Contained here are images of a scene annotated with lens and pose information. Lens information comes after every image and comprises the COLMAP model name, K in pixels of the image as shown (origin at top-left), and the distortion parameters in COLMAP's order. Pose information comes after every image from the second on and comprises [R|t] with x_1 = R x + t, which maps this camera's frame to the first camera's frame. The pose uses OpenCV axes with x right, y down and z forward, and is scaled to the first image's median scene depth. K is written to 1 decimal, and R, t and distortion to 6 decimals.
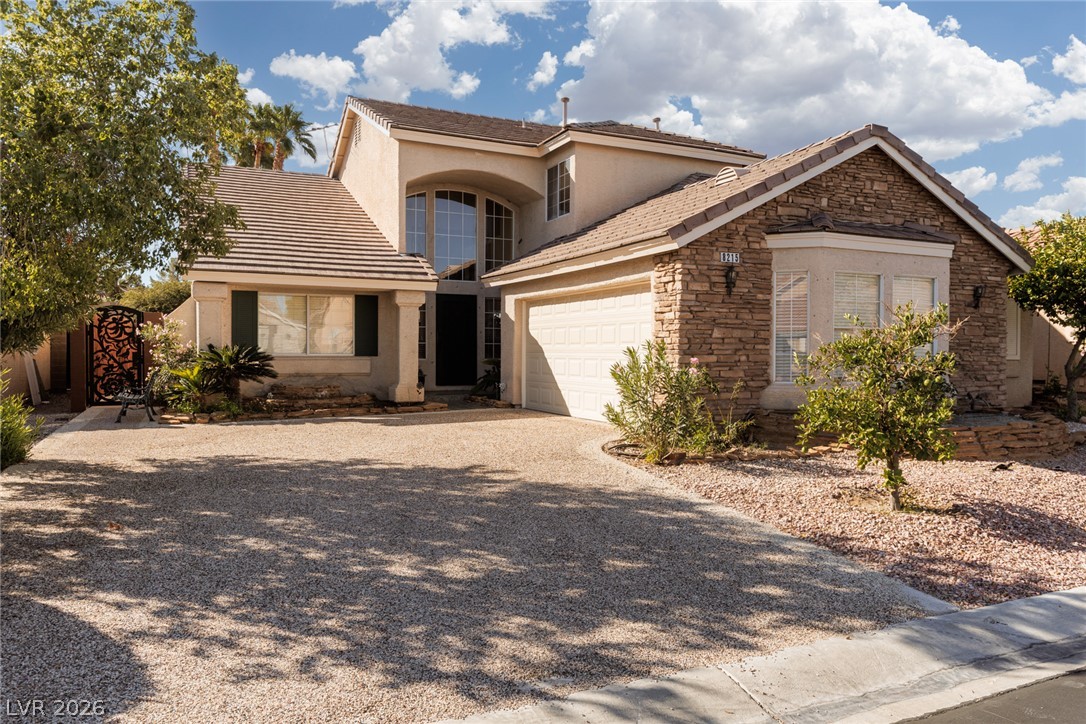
lens RADIAL K [[786.4, 0, 541.0], [0, 786.4, 359.1], [0, 0, 1]] dist [0.002522, 0.002142]
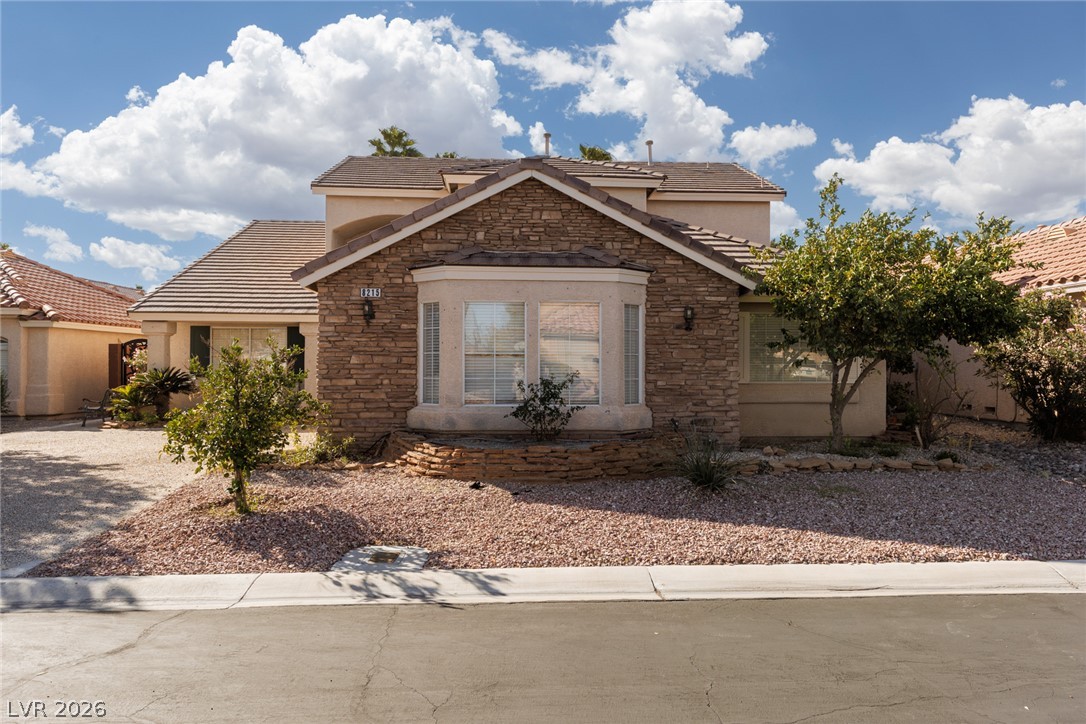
lens RADIAL K [[786.4, 0, 543.3], [0, 786.4, 361.7], [0, 0, 1]] dist [0.002522, 0.002142]
pose [[0.924314, -0.004788, -0.381602, 0.695461], [-0.002340, 0.999831, -0.018213, -0.007666], [0.381625, 0.017727, 0.924147, 0.040264]]
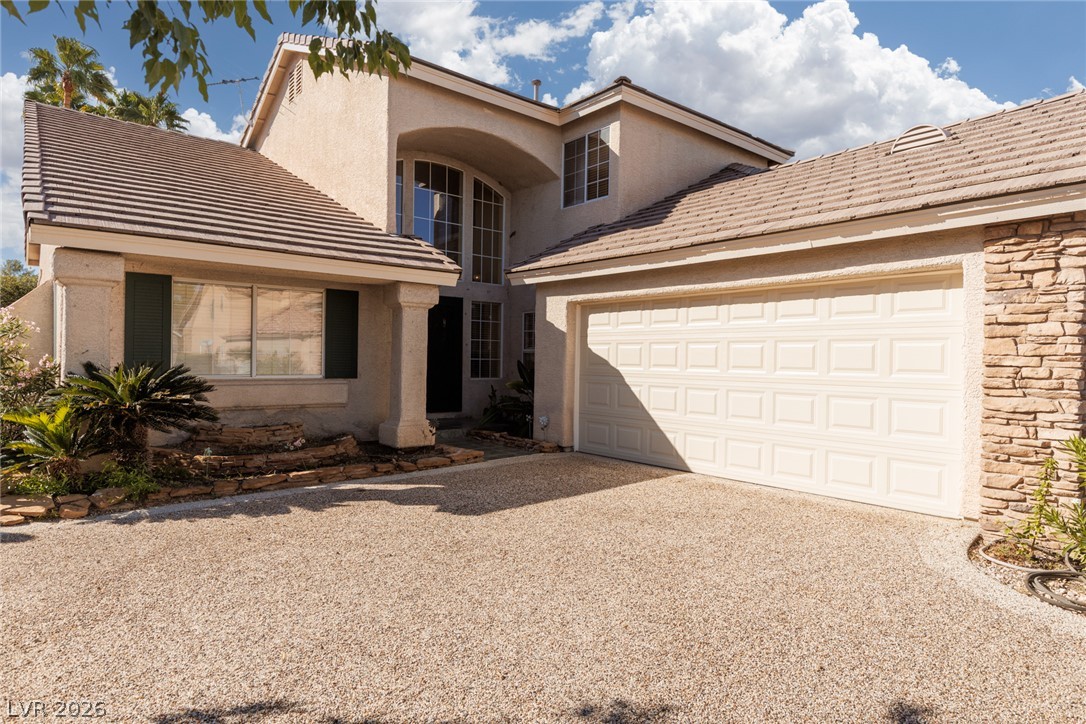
lens RADIAL K [[639.7, 0, 545.9], [0, 639.7, 360.3], [0, 0, 1]] dist [0.003616, -0.004176]
pose [[0.966161, 0.009306, 0.257773, -0.235528], [-0.007837, 0.999947, -0.006727, -0.020912], [-0.257822, 0.004479, 0.966182, 0.502272]]
